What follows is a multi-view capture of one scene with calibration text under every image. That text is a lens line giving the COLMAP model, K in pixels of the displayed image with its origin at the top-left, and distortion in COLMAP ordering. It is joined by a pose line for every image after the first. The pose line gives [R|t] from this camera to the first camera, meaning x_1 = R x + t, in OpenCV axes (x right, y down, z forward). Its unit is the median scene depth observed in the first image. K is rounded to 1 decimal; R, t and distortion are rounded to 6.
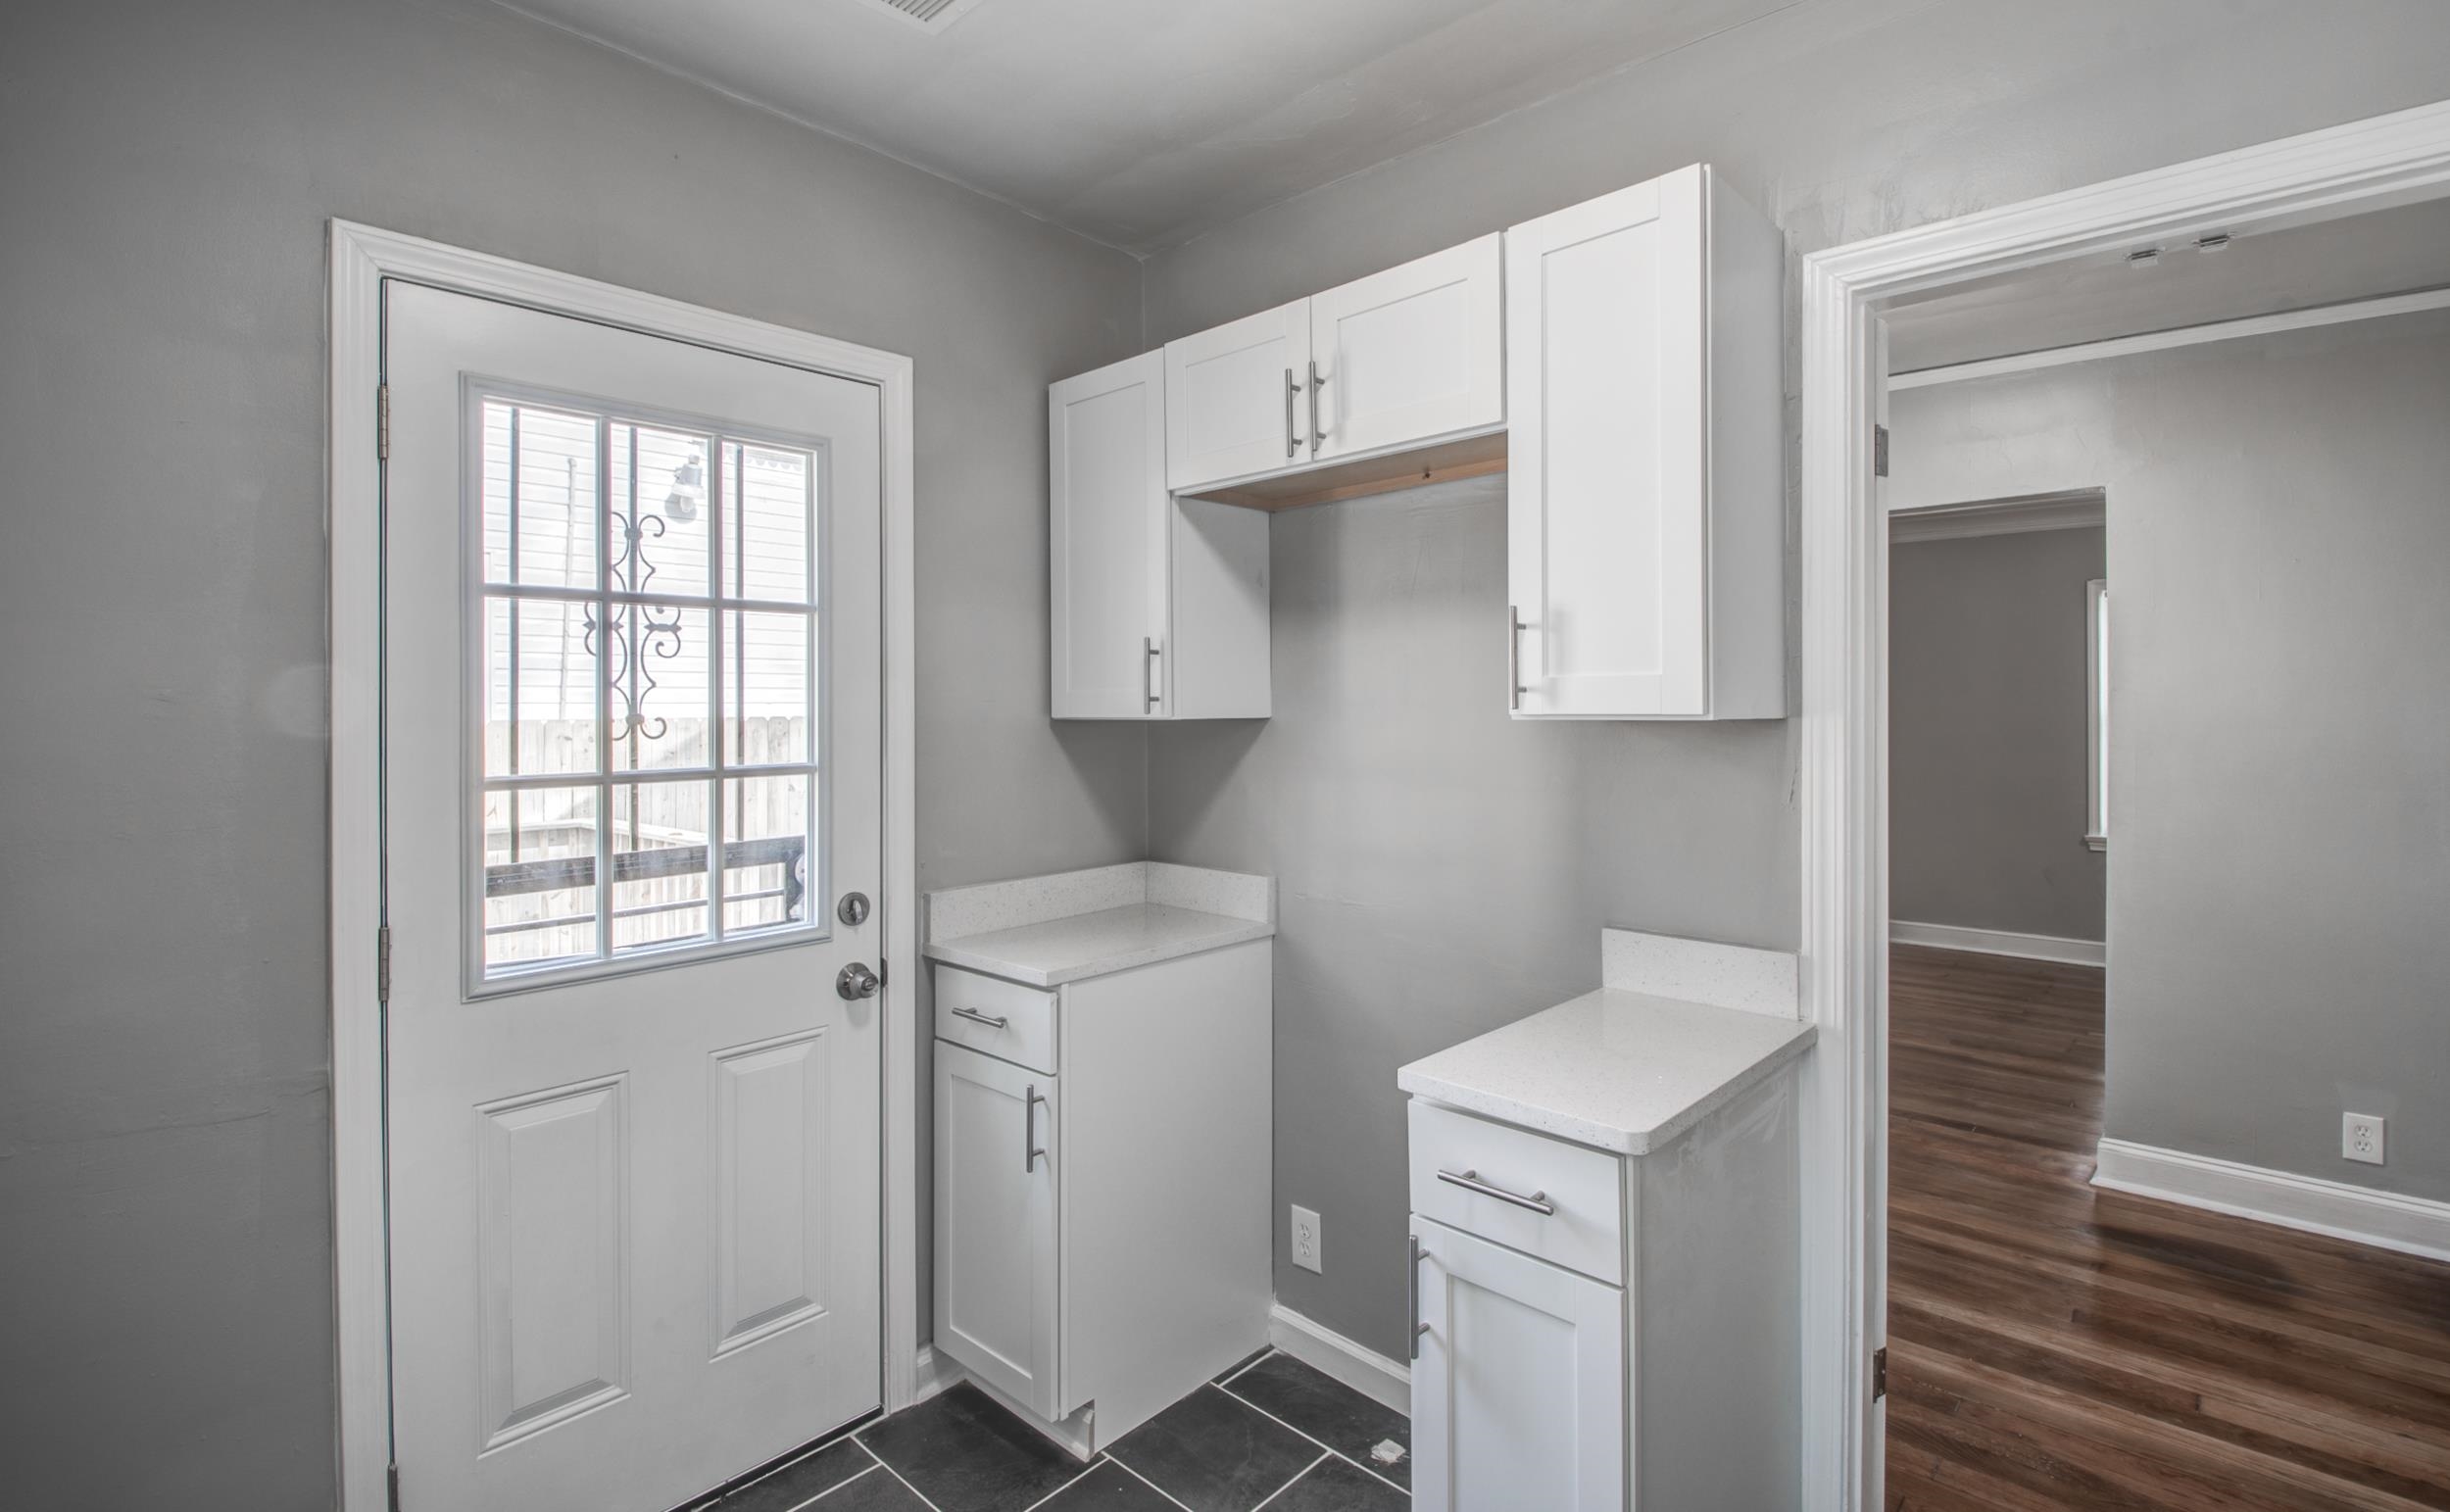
lens RADIAL K [[1147.2, 0, 1225.5], [0, 1147.2, 711.2], [0, 0, 1]] dist [-0.000900, -0.000185]
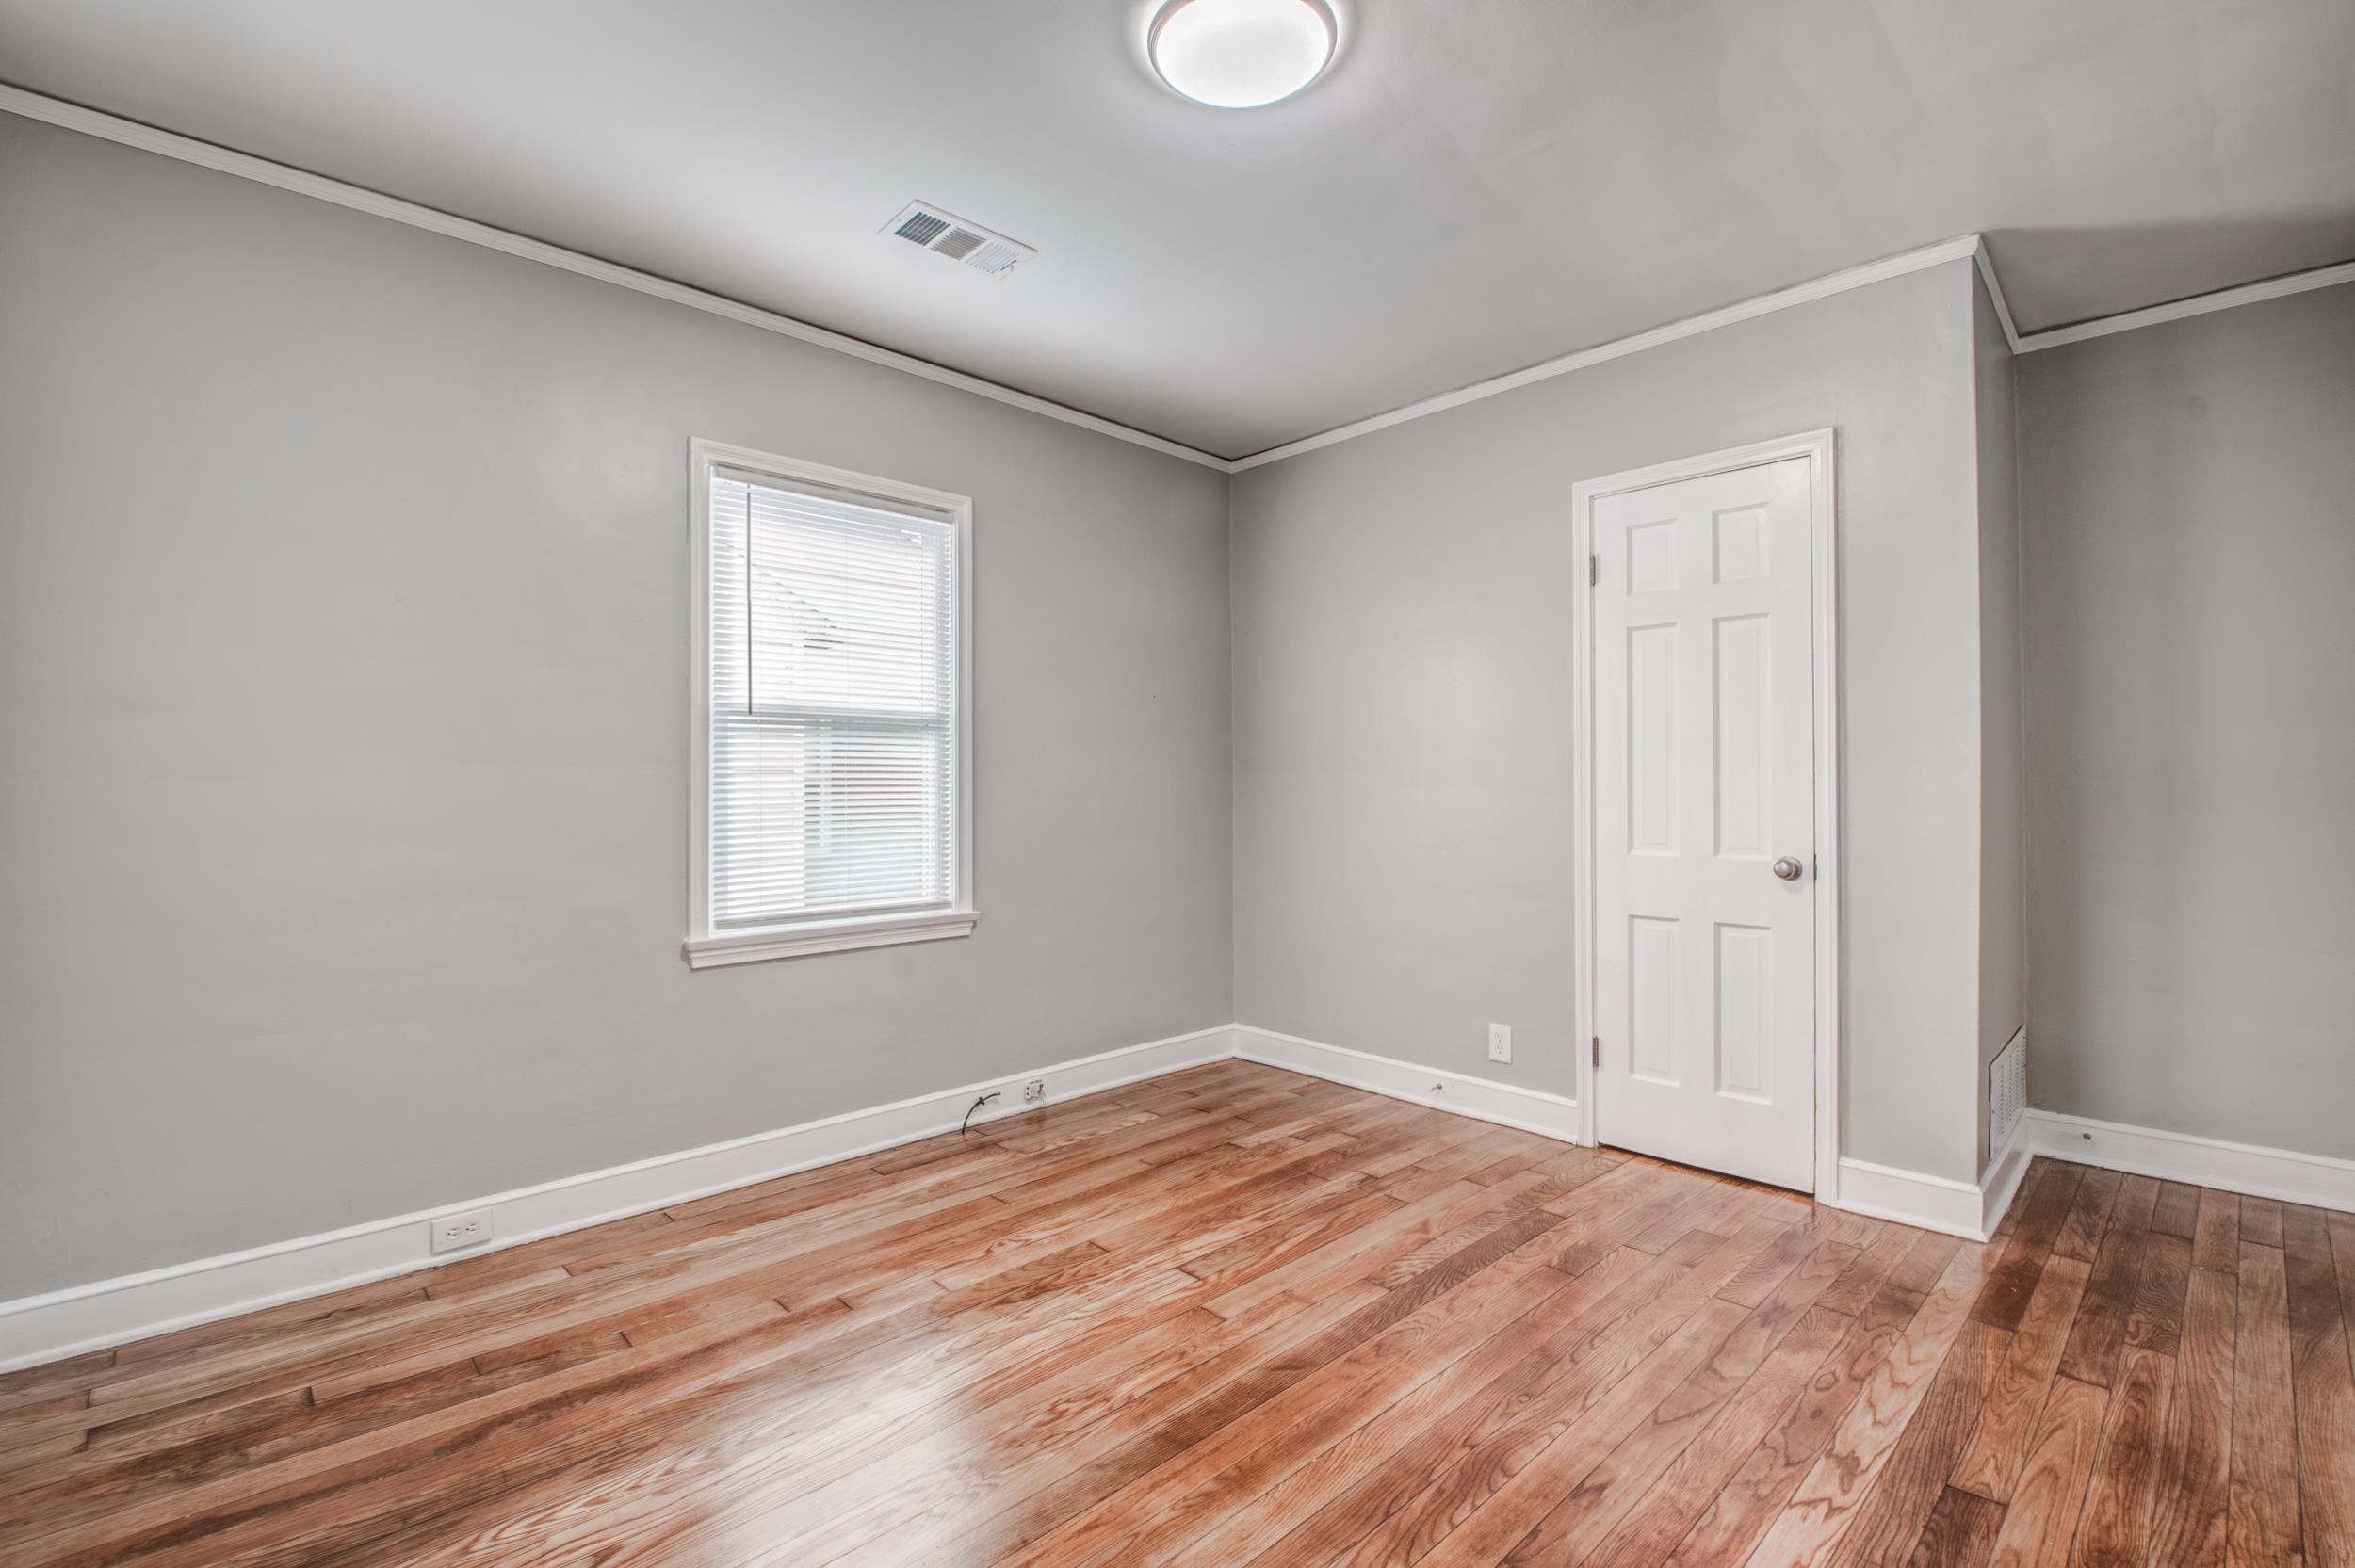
lens RADIAL K [[1049.2, 0, 1173.2], [0, 1049.2, 775.7], [0, 0, 1]] dist [0.001345, -0.017535]
pose [[0.070785, 0.010307, 0.997438, 0.622674], [0.006751, 0.999919, -0.010811, 0.086645], [-0.997469, 0.007499, 0.070709, 1.530289]]
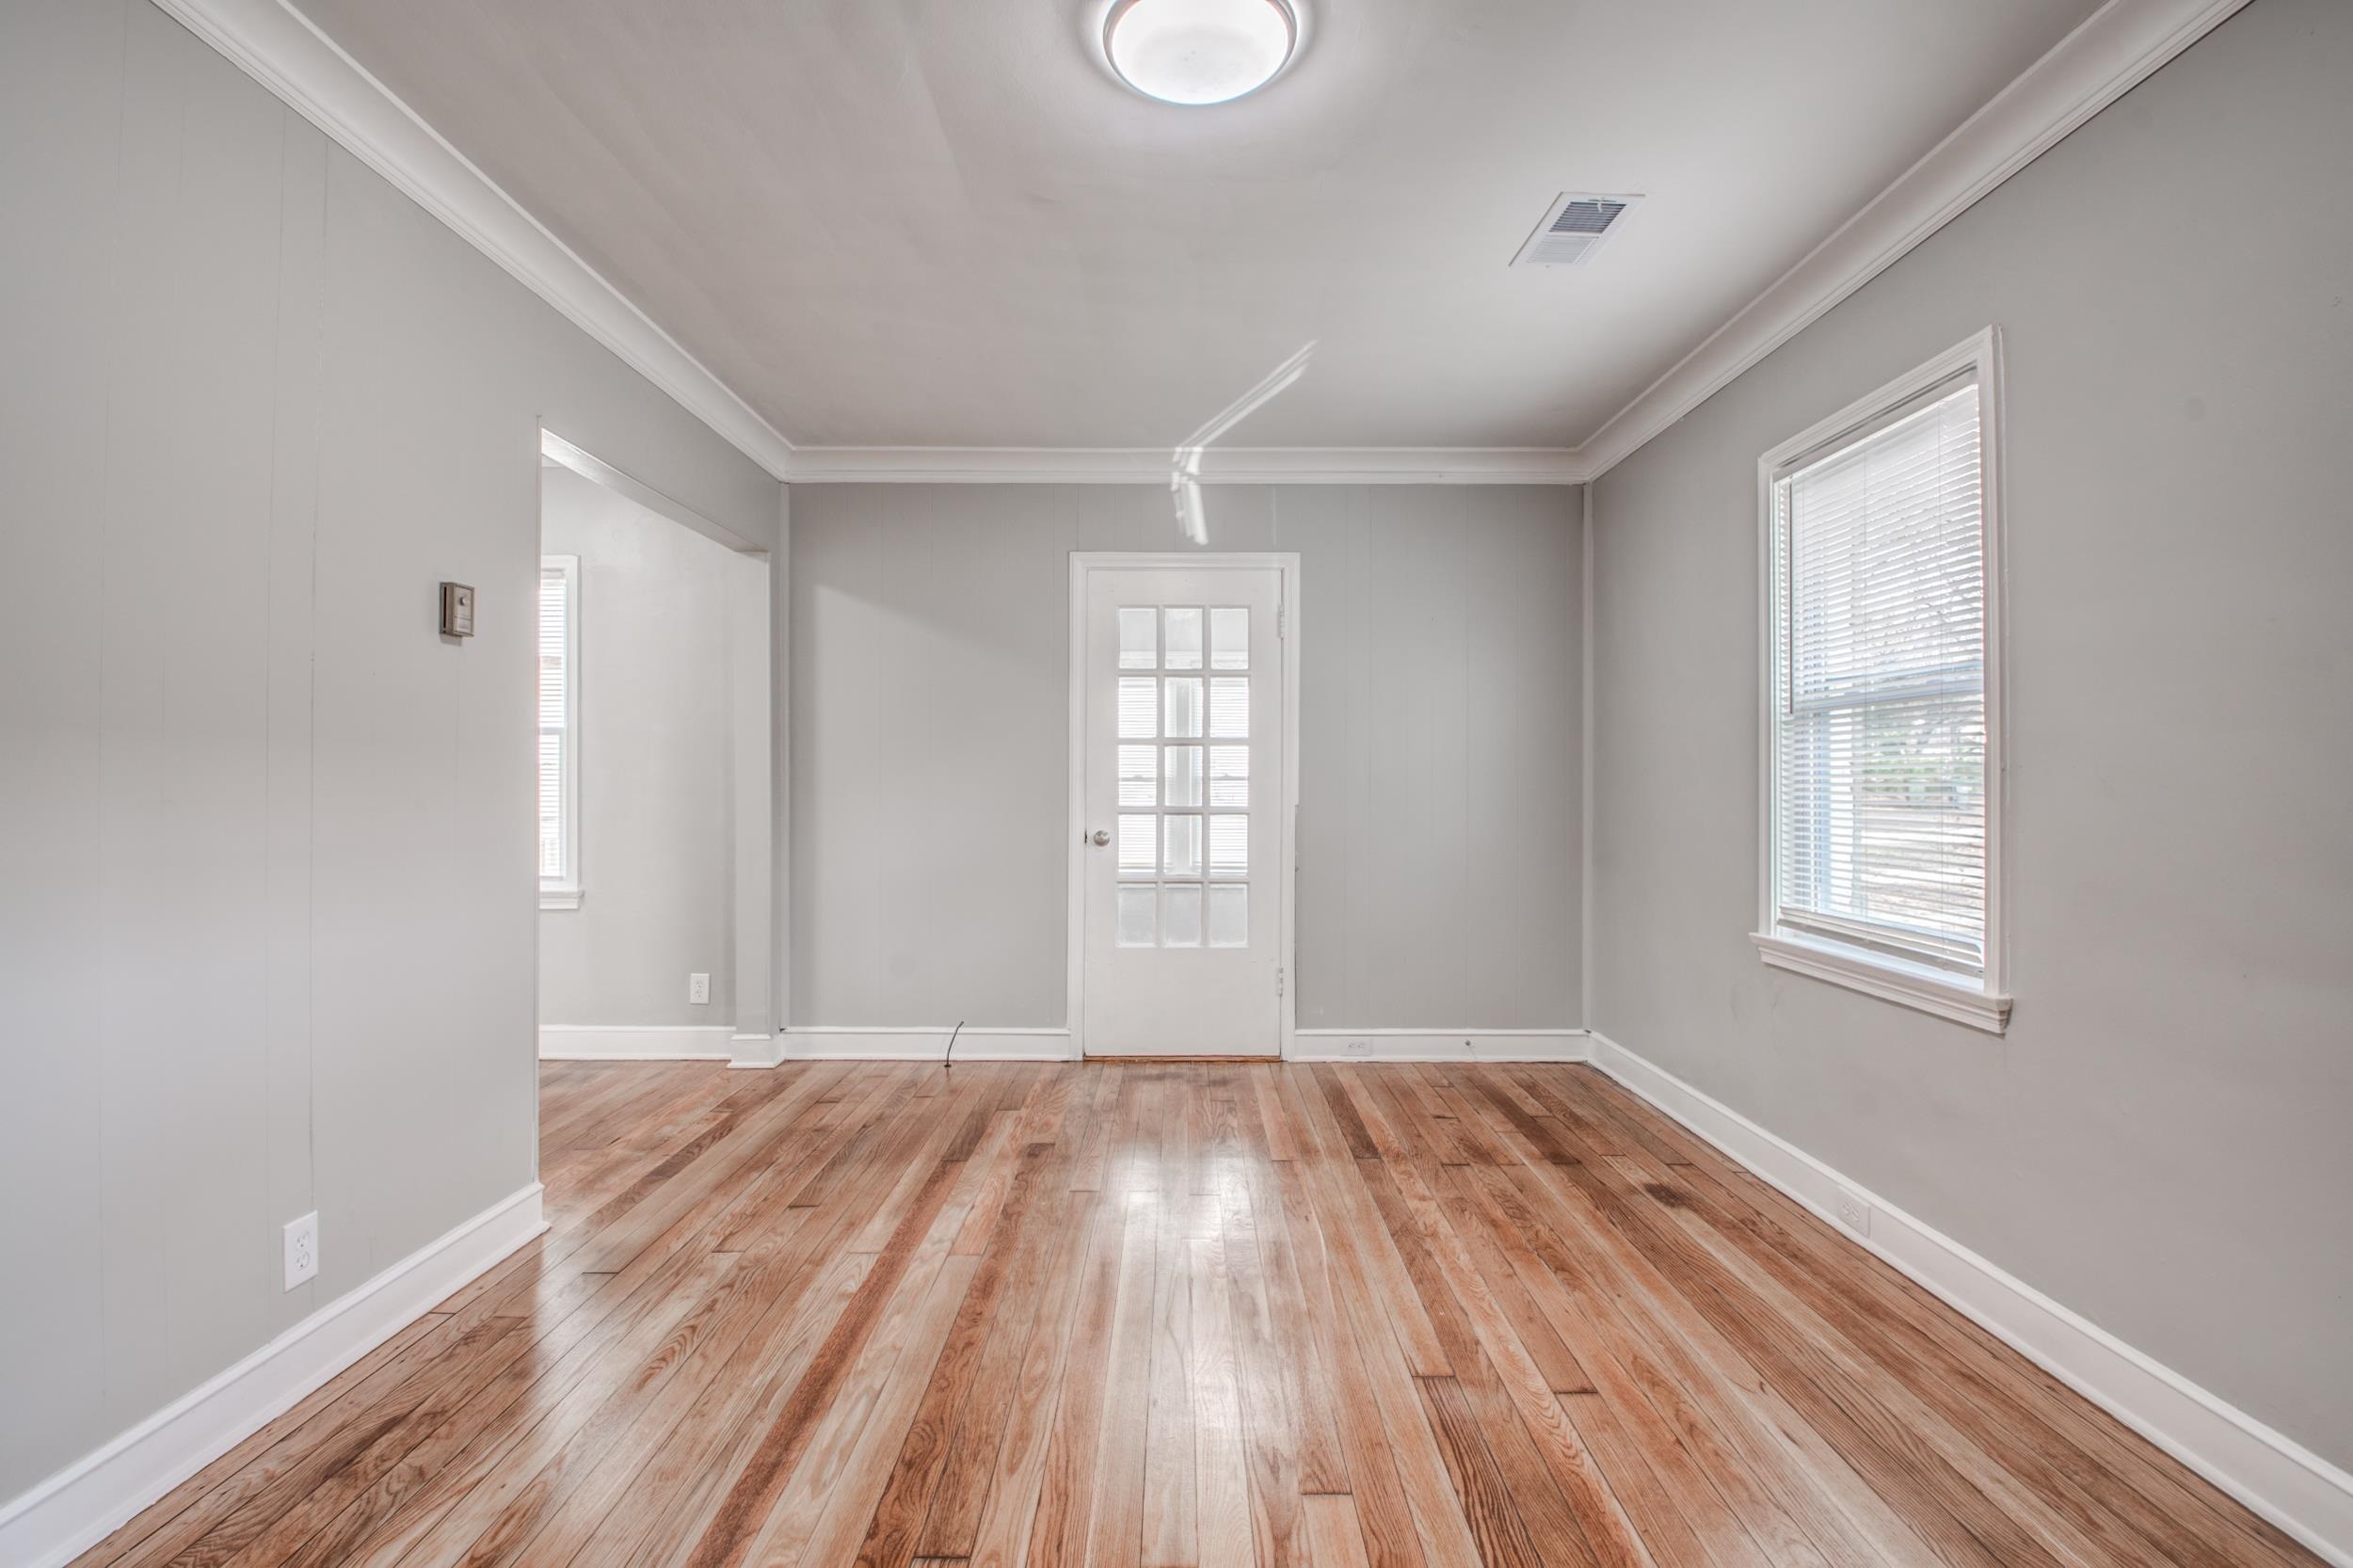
lens RADIAL K [[1038.5, 0, 1174.2], [0, 1038.5, 776.8], [0, 0, 1]] dist [0.043458, -0.051918]
pose [[0.670928, 0.001752, -0.741520, 1.882726], [-0.007083, 0.999967, -0.004046, 0.080778], [0.741489, 0.007966, 0.670918, 0.955611]]
